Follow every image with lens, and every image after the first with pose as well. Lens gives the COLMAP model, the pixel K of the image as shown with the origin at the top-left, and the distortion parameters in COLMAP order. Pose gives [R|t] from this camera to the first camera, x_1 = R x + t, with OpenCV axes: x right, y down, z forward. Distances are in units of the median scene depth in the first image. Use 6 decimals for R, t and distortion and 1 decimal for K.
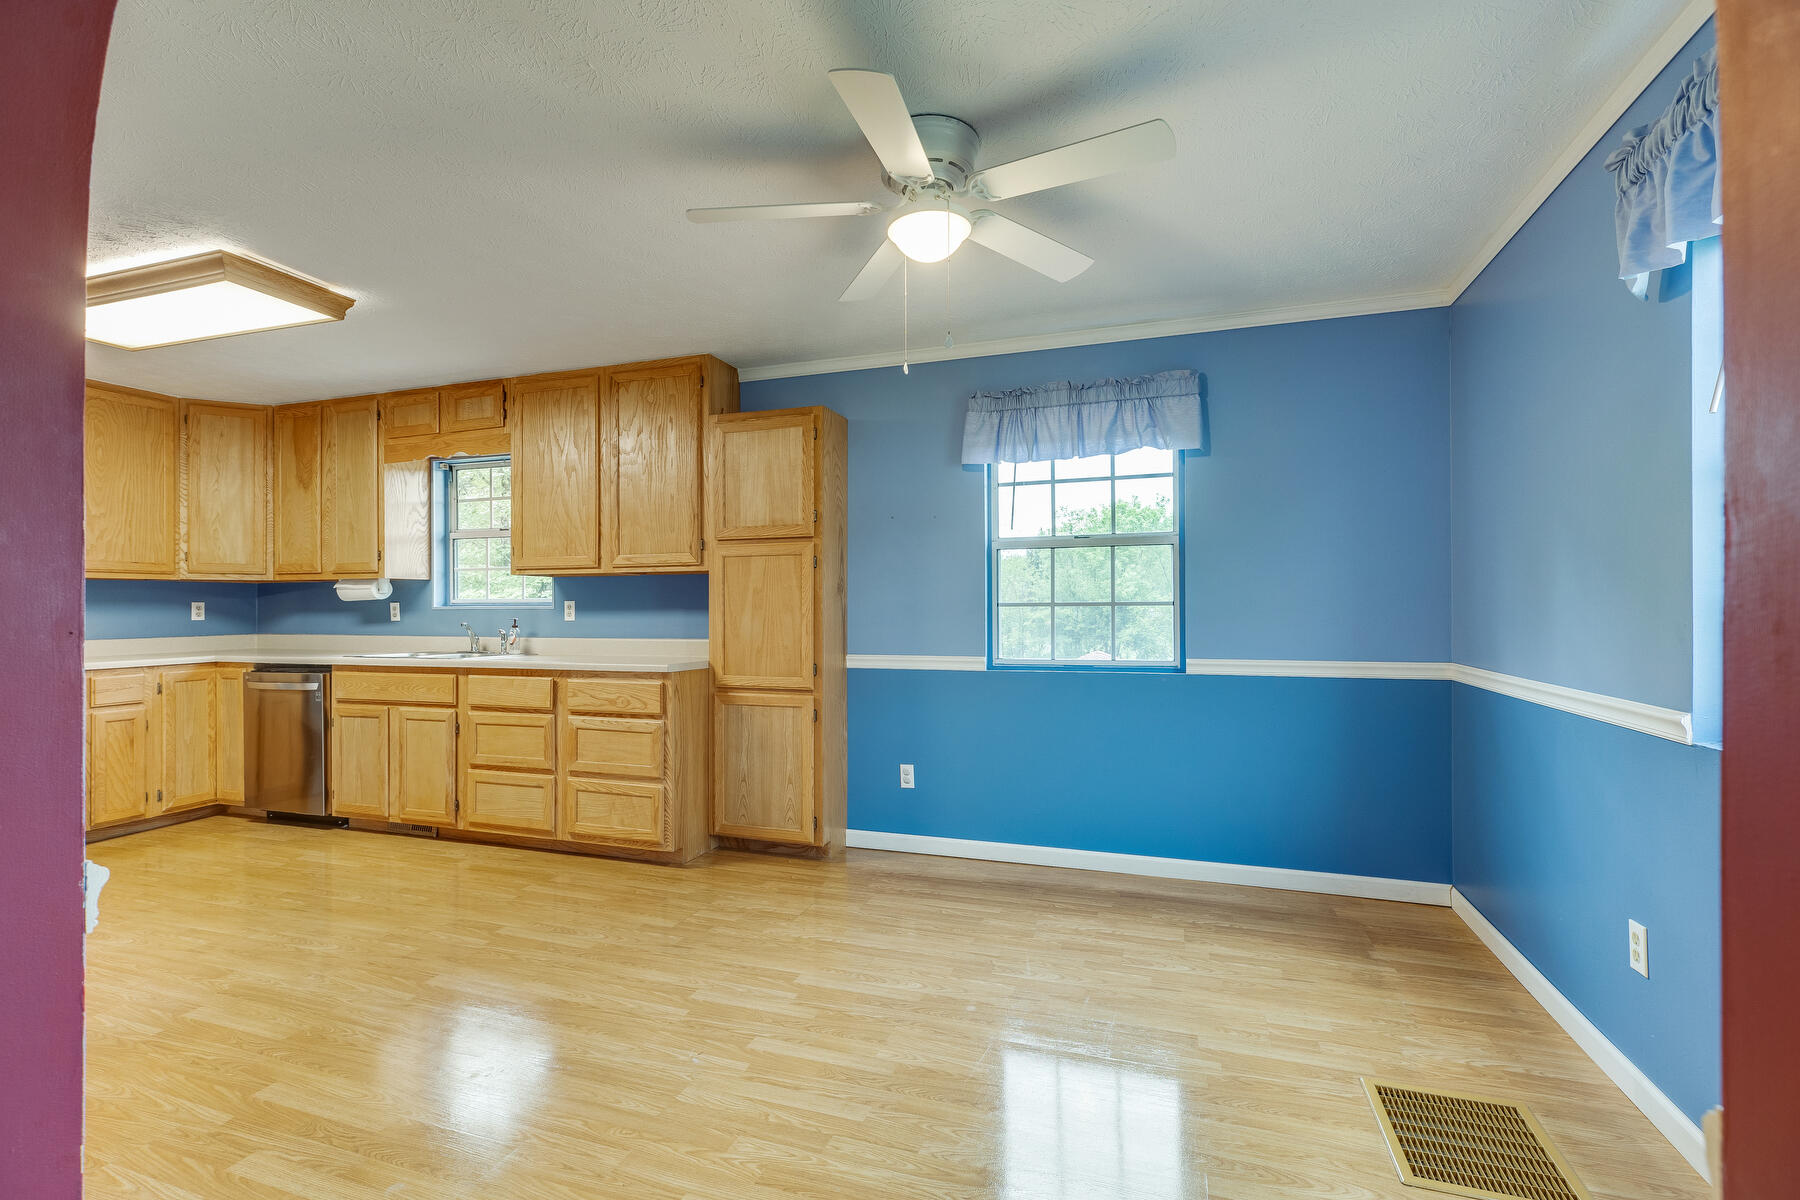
lens RADIAL K [[806.2, 0, 902.9], [0, 806.2, 604.7], [0, 0, 1]] dist [0.001719, -0.000056]
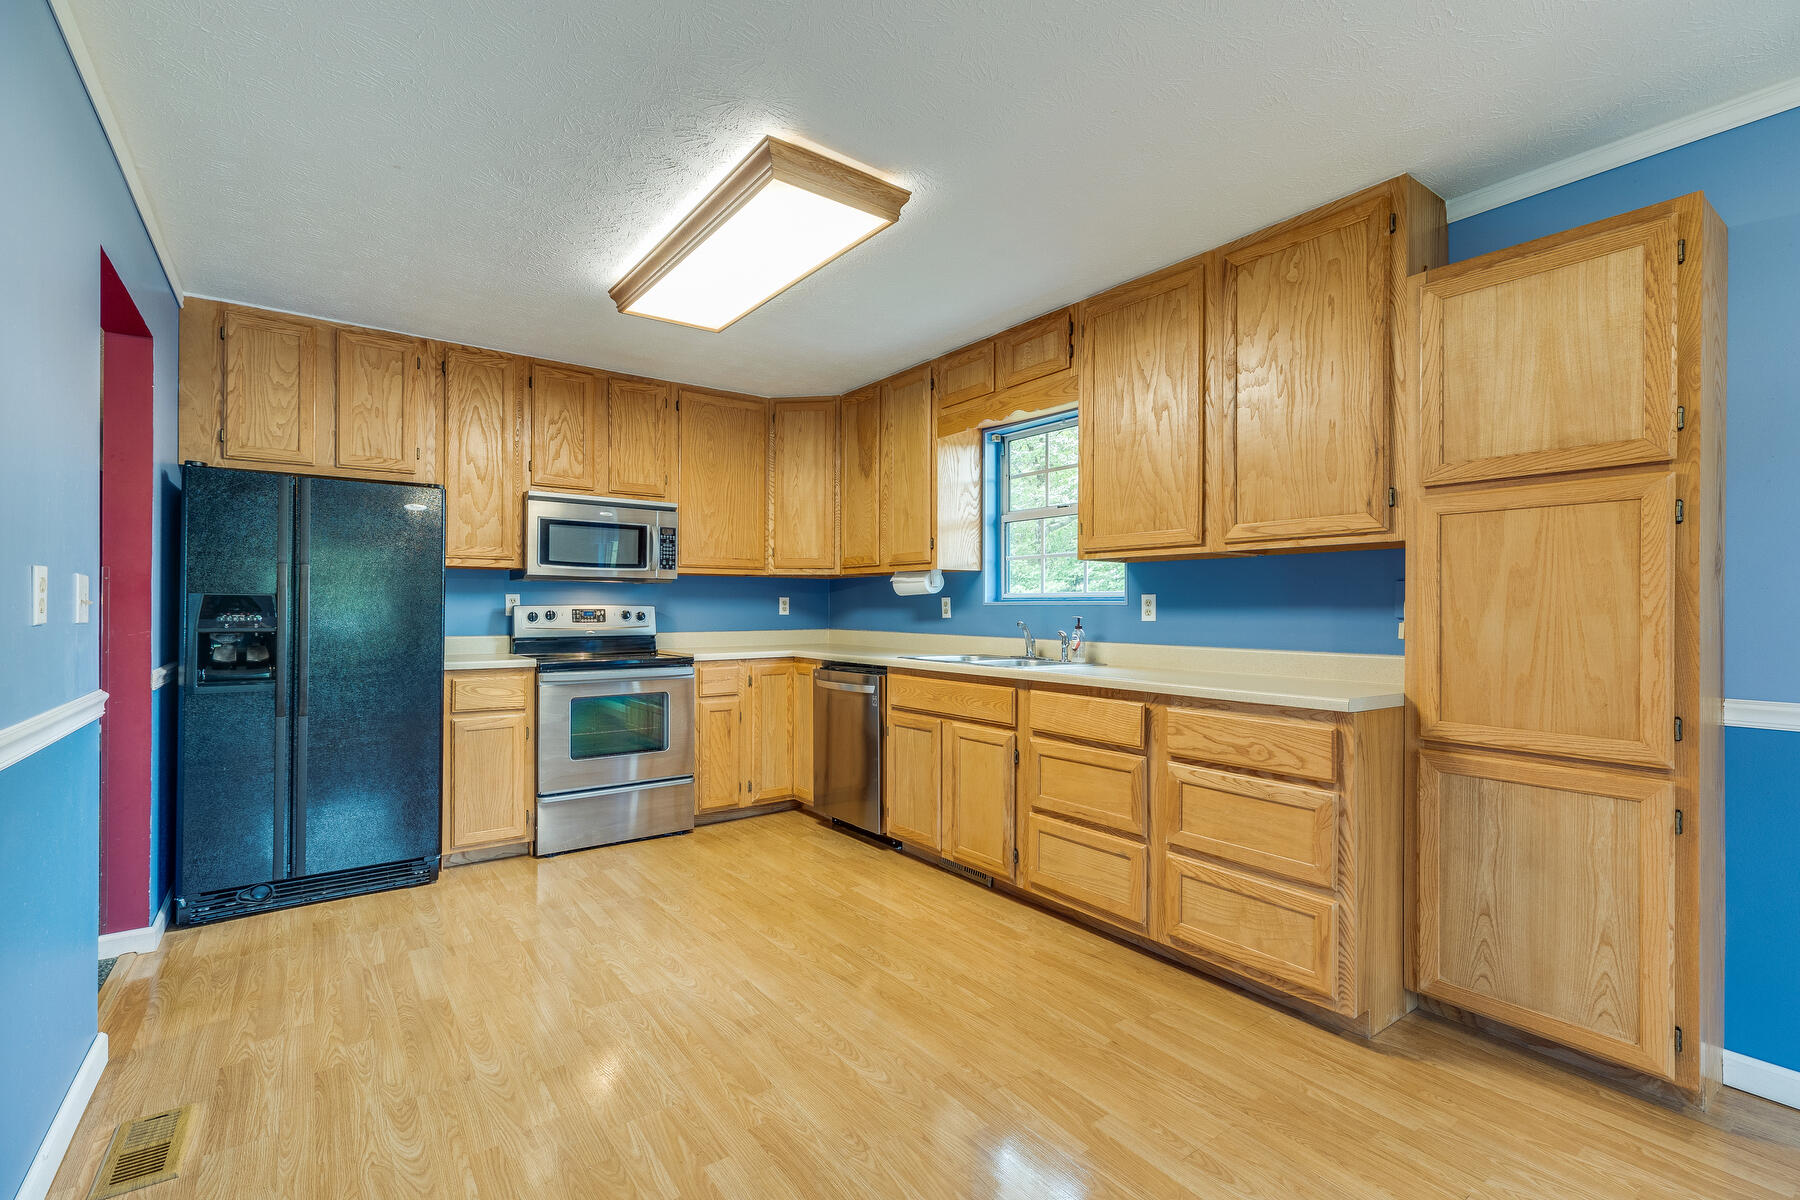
lens RADIAL K [[806.2, 0, 900.0], [0, 806.2, 605.7], [0, 0, 1]] dist [0.001719, -0.000056]
pose [[0.820813, 0.005282, -0.571173, -0.209905], [-0.004907, 0.999986, 0.002196, 0.005925], [0.571176, 0.001000, 0.820827, 0.309355]]
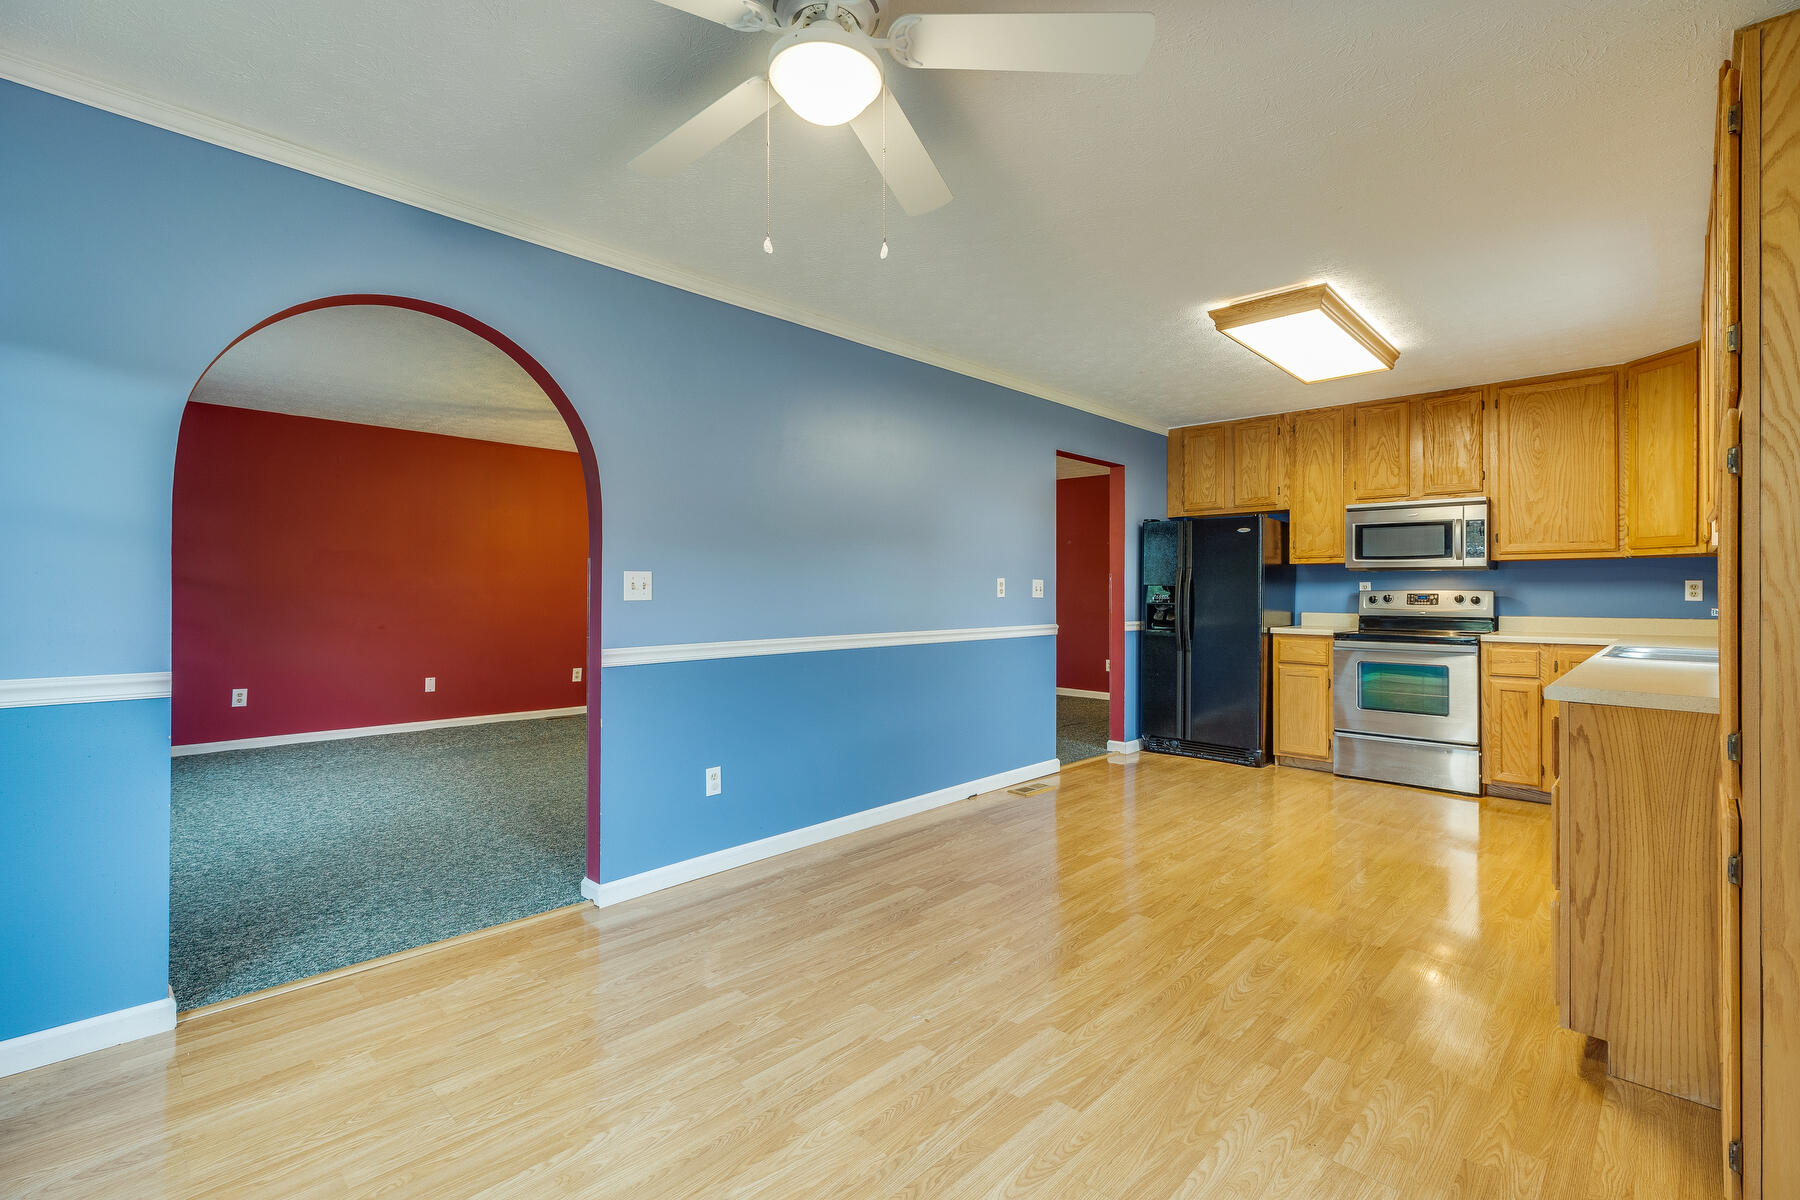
lens RADIAL K [[806.2, 0, 904.6], [0, 806.2, 587.6], [0, 0, 1]] dist [0.001719, -0.000056]
pose [[-0.419244, 0.000696, -0.907873, 0.380748], [0.003189, 0.999995, -0.000706, 0.003450], [0.907868, -0.003191, -0.419244, 0.773735]]
